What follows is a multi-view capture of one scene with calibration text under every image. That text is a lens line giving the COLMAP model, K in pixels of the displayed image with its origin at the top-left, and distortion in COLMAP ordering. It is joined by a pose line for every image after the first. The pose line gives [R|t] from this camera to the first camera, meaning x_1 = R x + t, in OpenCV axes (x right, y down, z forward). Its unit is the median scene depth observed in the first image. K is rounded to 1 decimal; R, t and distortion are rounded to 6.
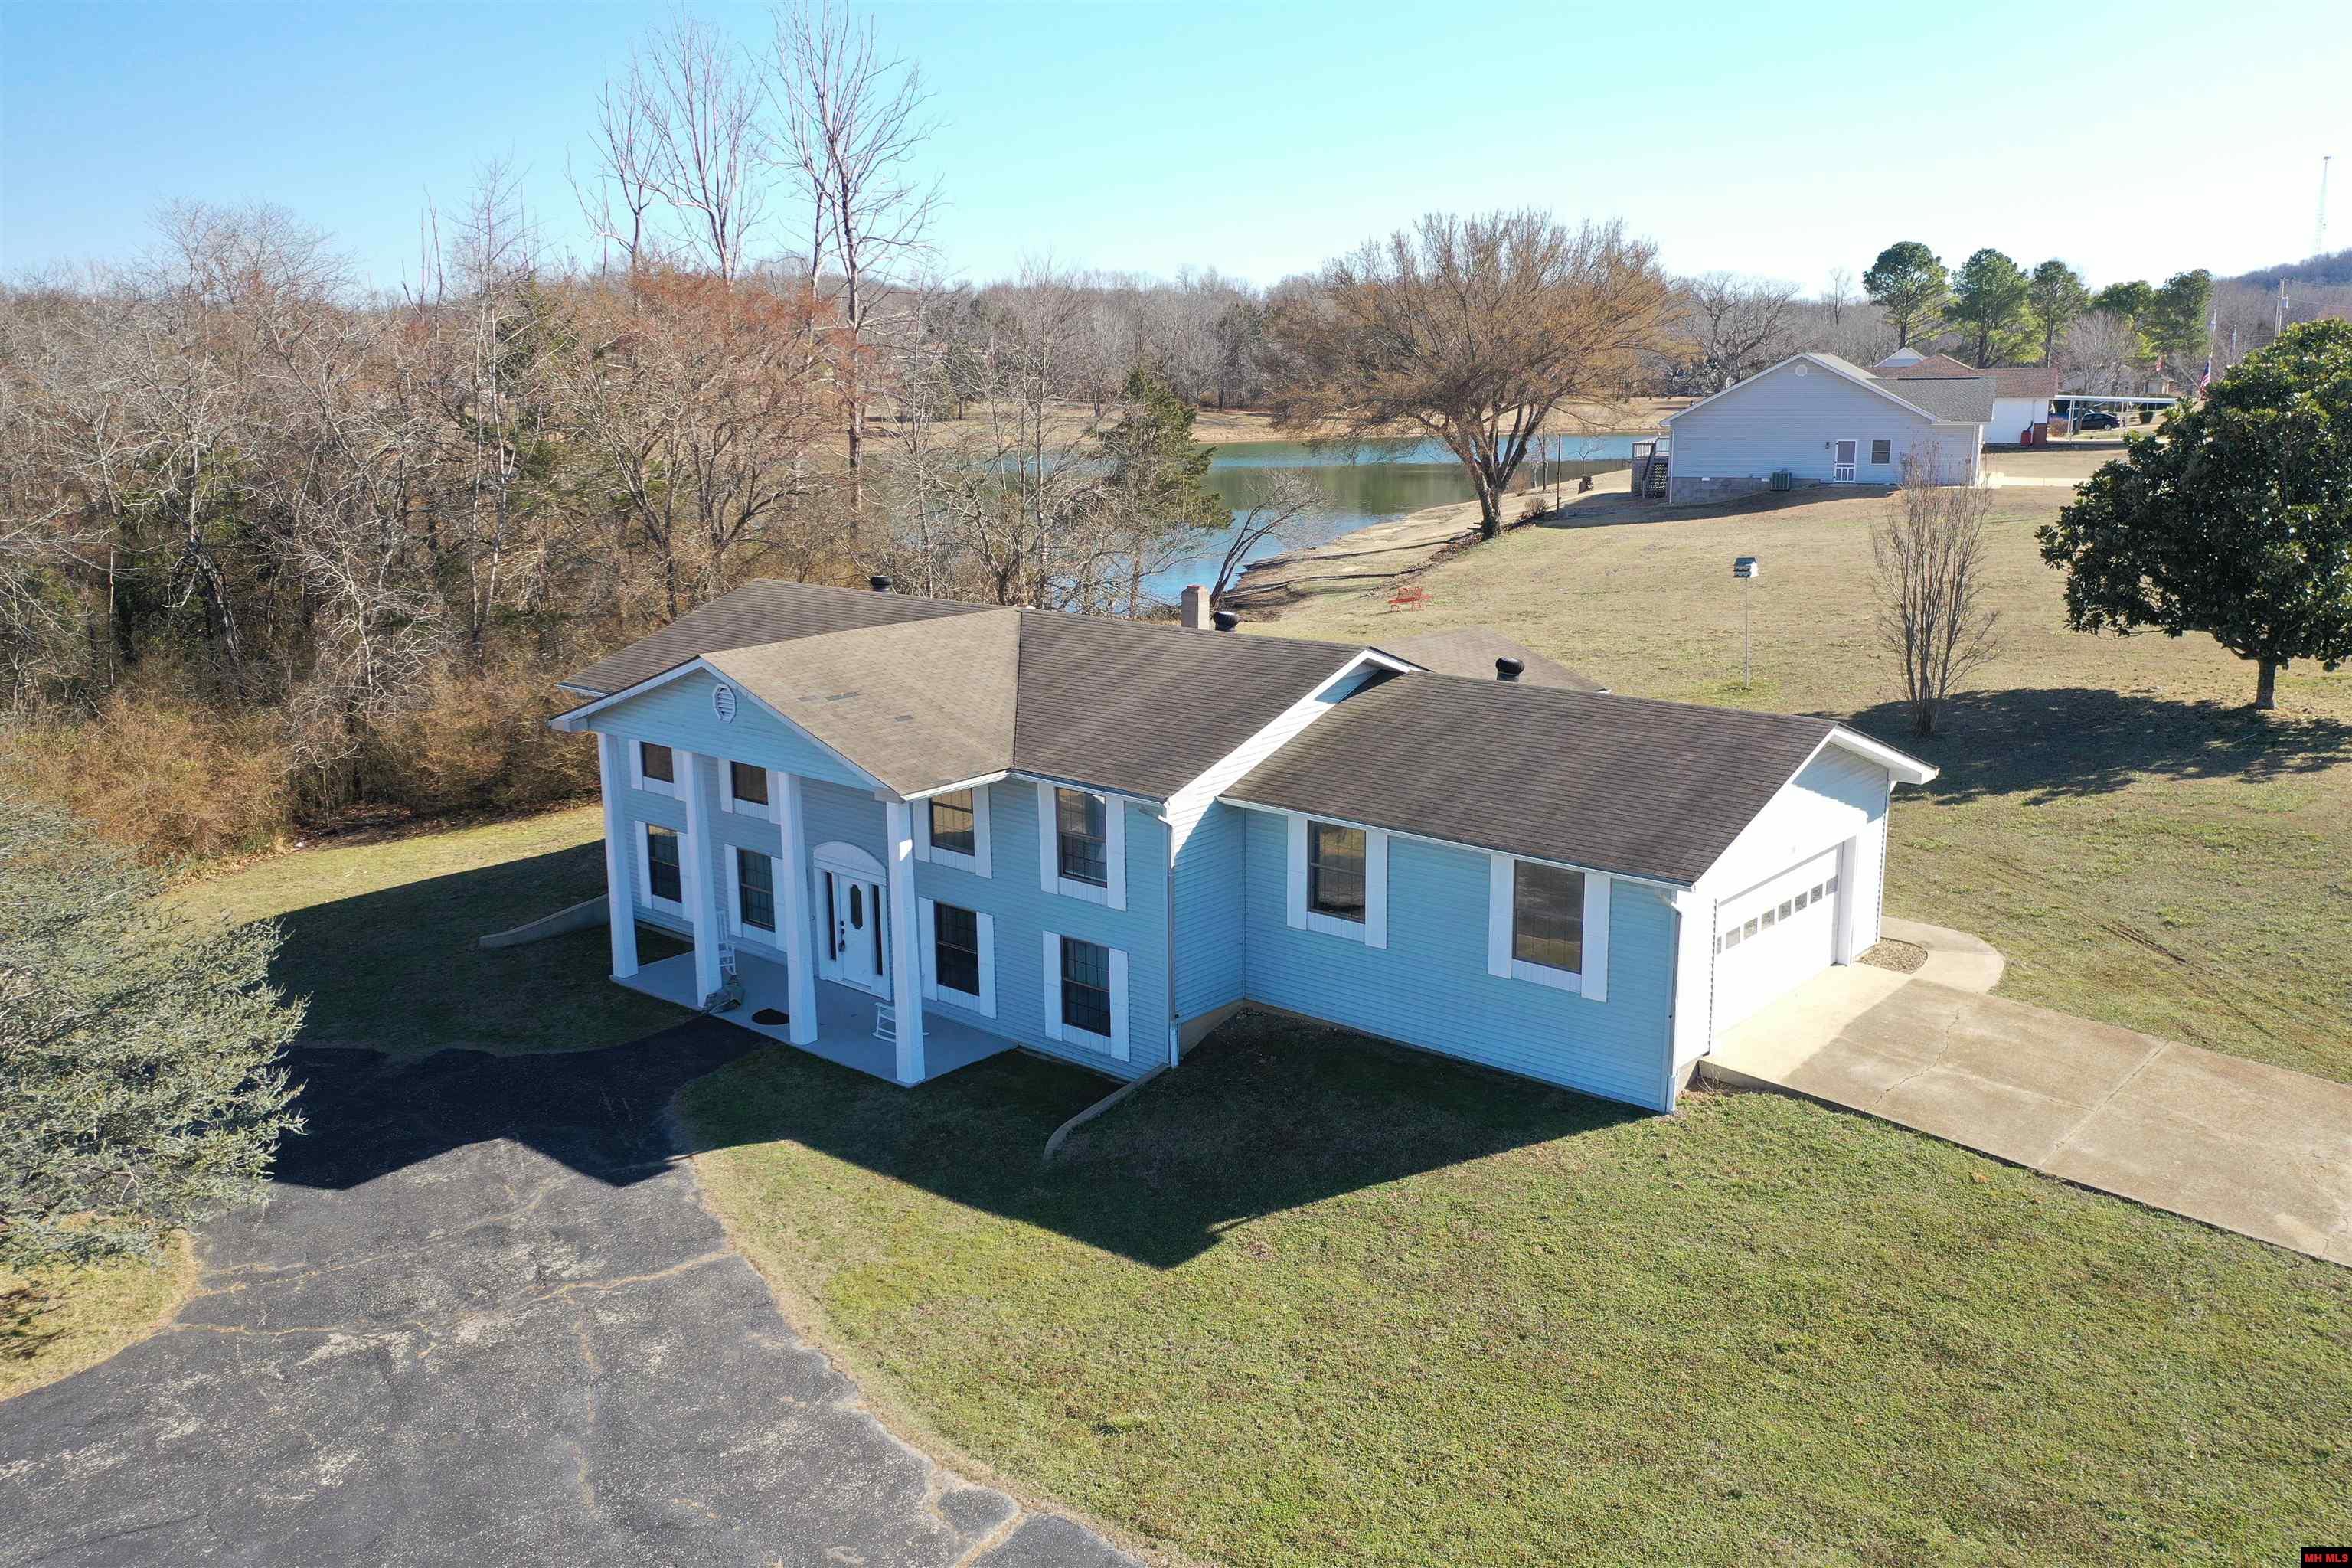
lens RADIAL K [[1864.9, 0, 1176.0], [0, 1864.9, 784.0], [0, 0, 1]] dist [0.003769, -0.001241]
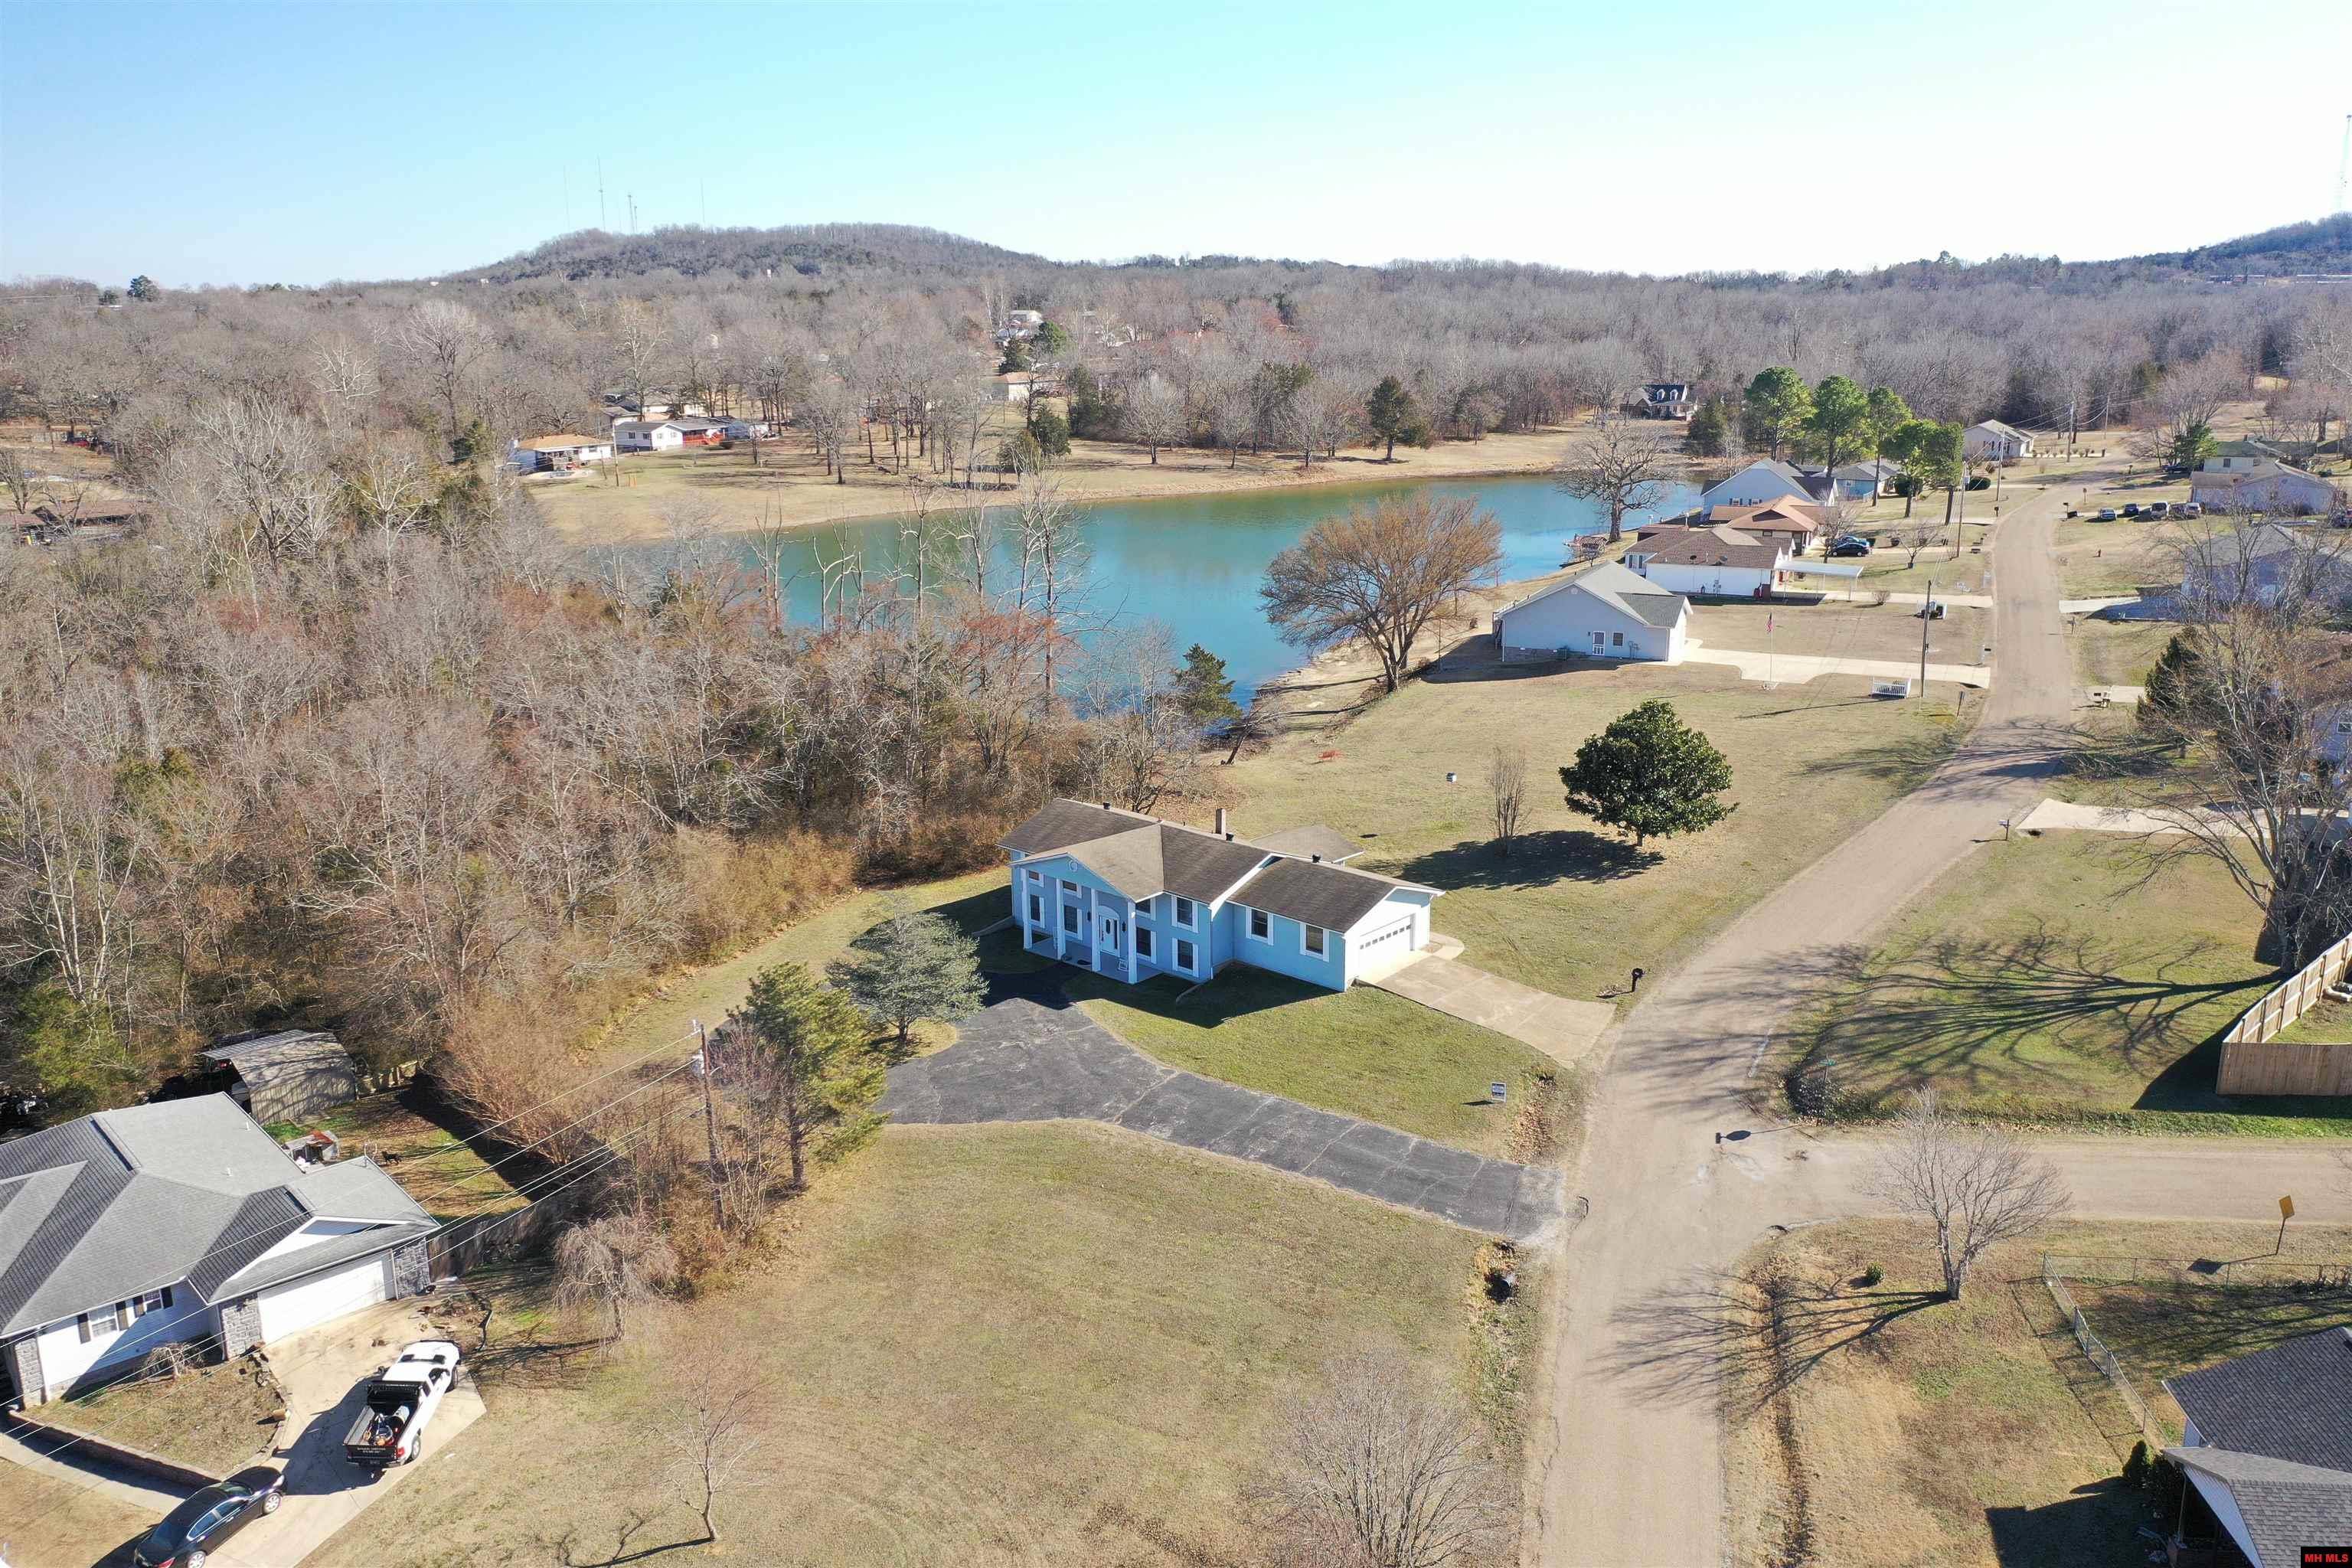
lens RADIAL K [[1866.7, 0, 1176.0], [0, 1866.7, 784.0], [0, 0, 1]] dist [0.005585, -0.002089]
pose [[0.999746, 0.006892, -0.021454, 0.004507], [-0.006058, 0.999233, 0.038699, -0.356915], [0.021704, -0.038559, 0.999021, -2.544315]]
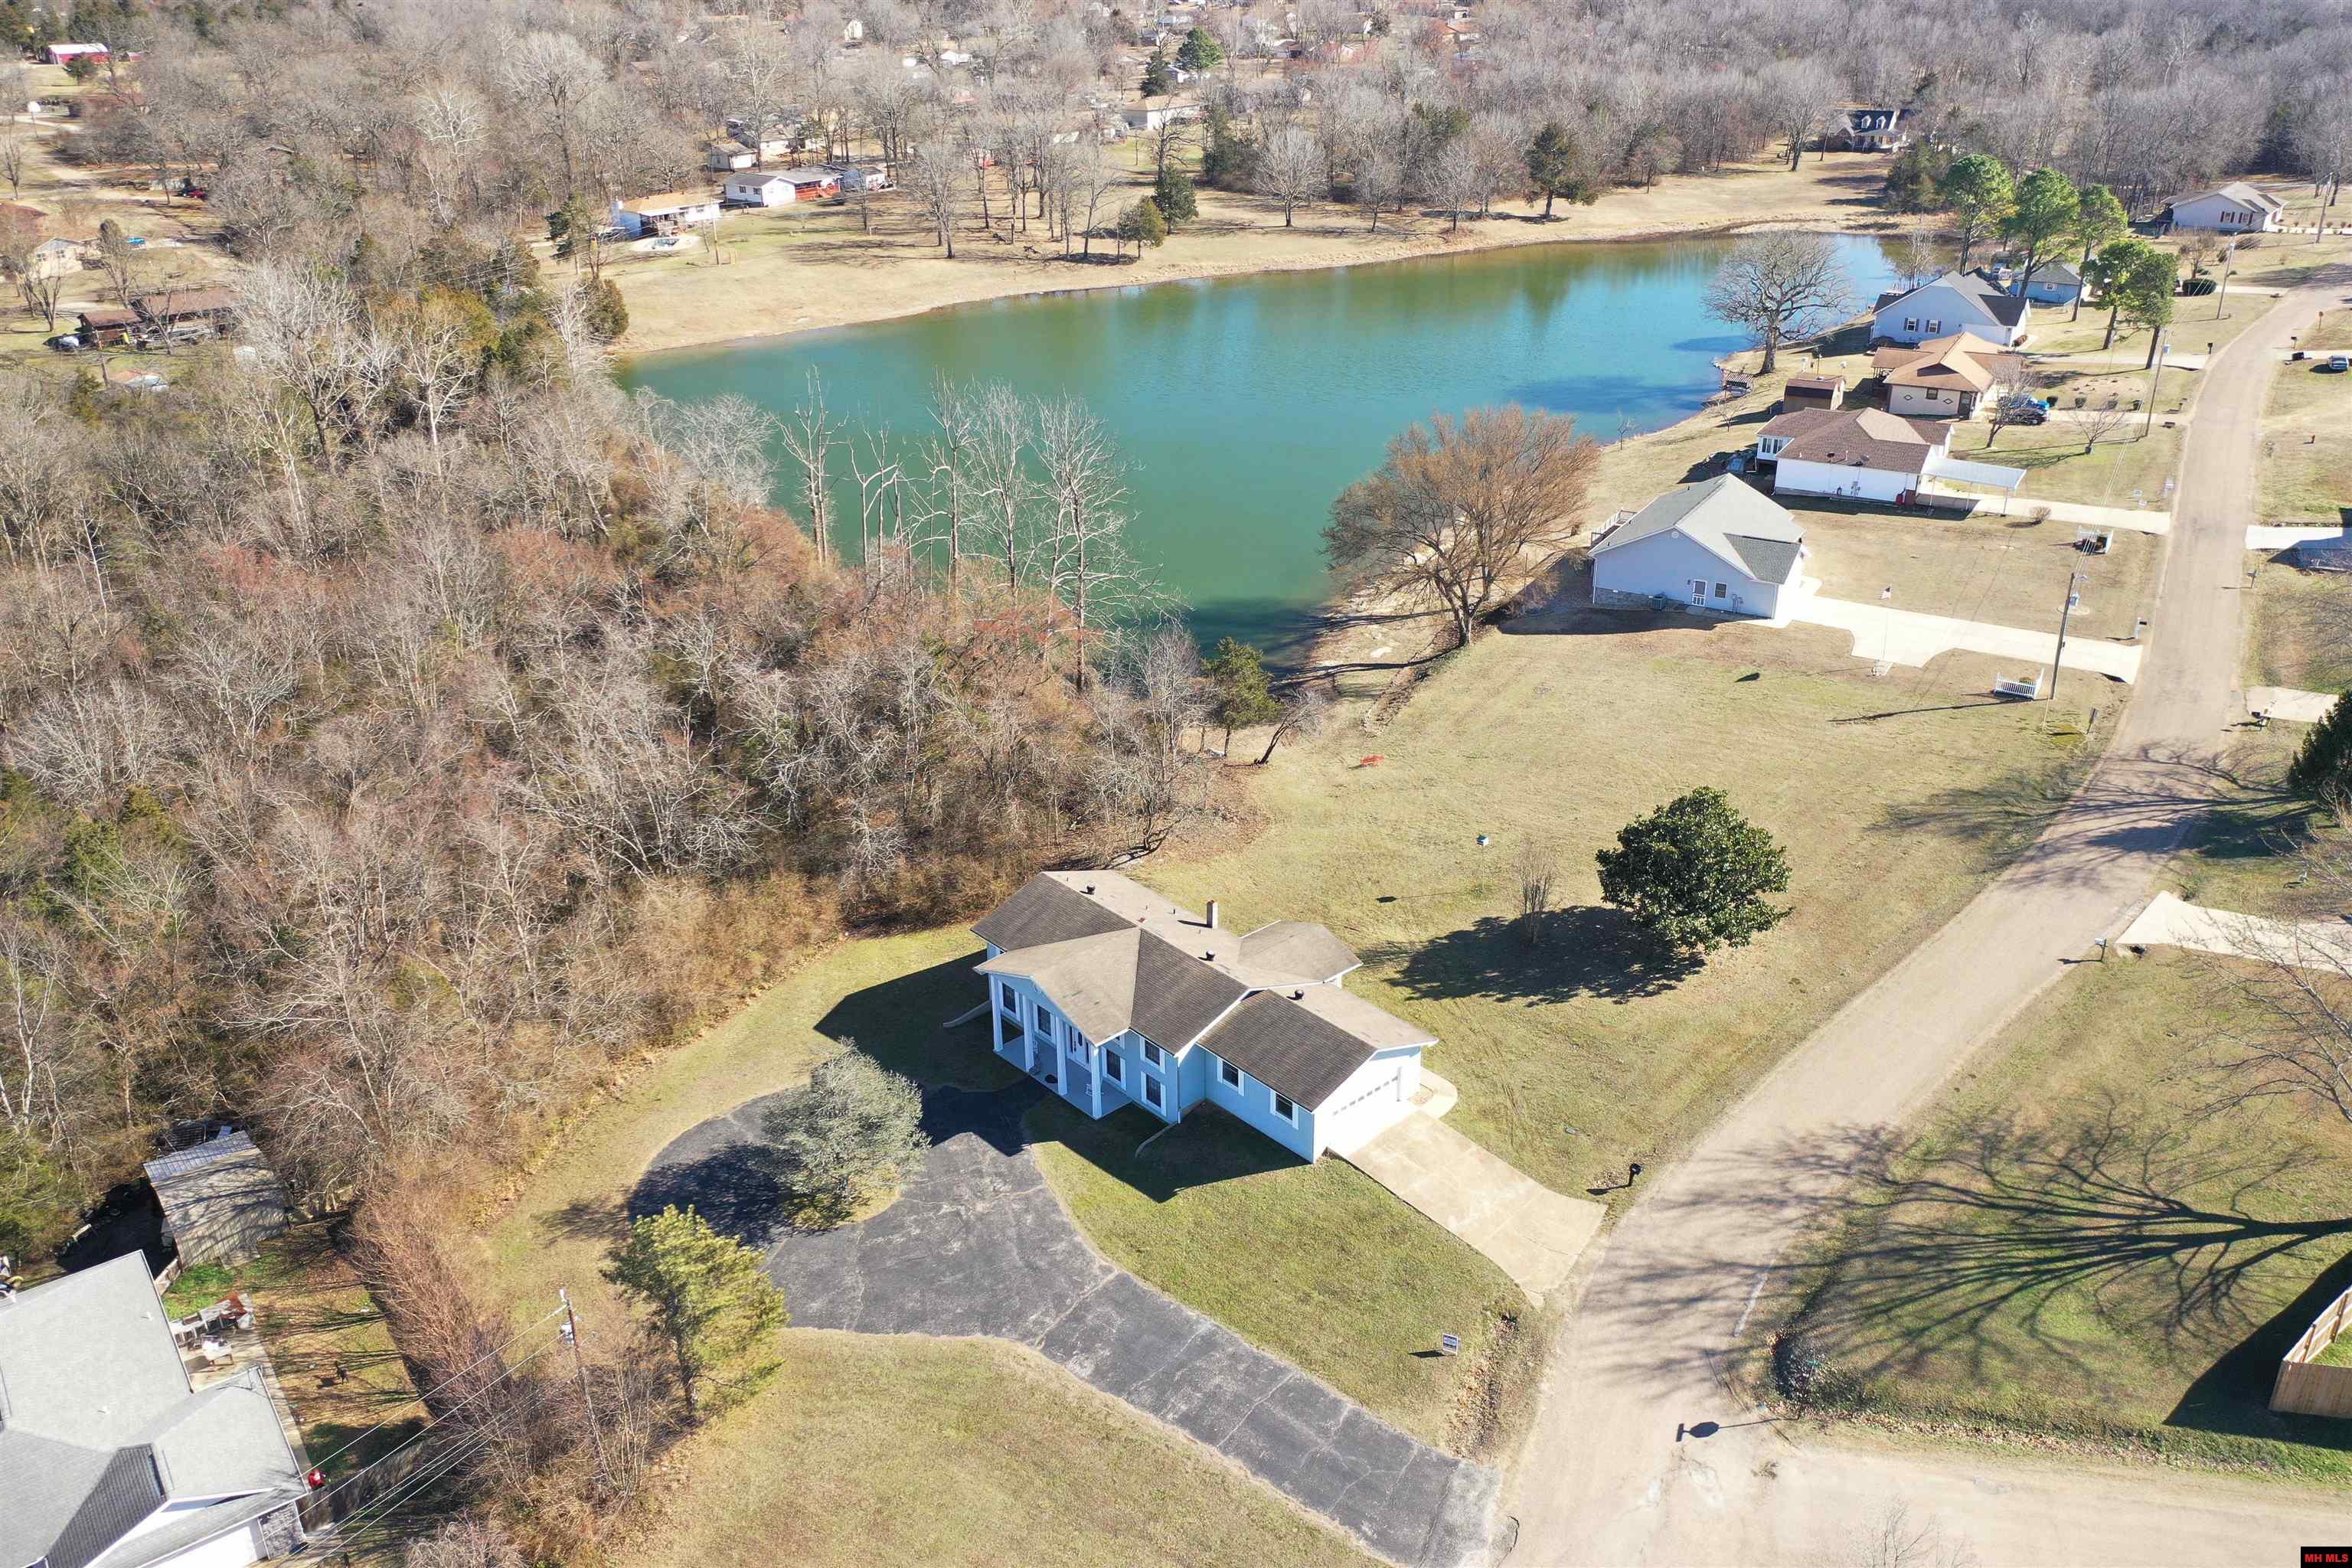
lens RADIAL K [[1866.7, 0, 1176.0], [0, 1866.7, 784.0], [0, 0, 1]] dist [0.005585, -0.002089]
pose [[0.992846, 0.046327, -0.110051, 0.336165], [-0.021477, 0.975922, 0.217061, -1.166952], [0.117457, -0.213144, 0.969935, -2.075860]]
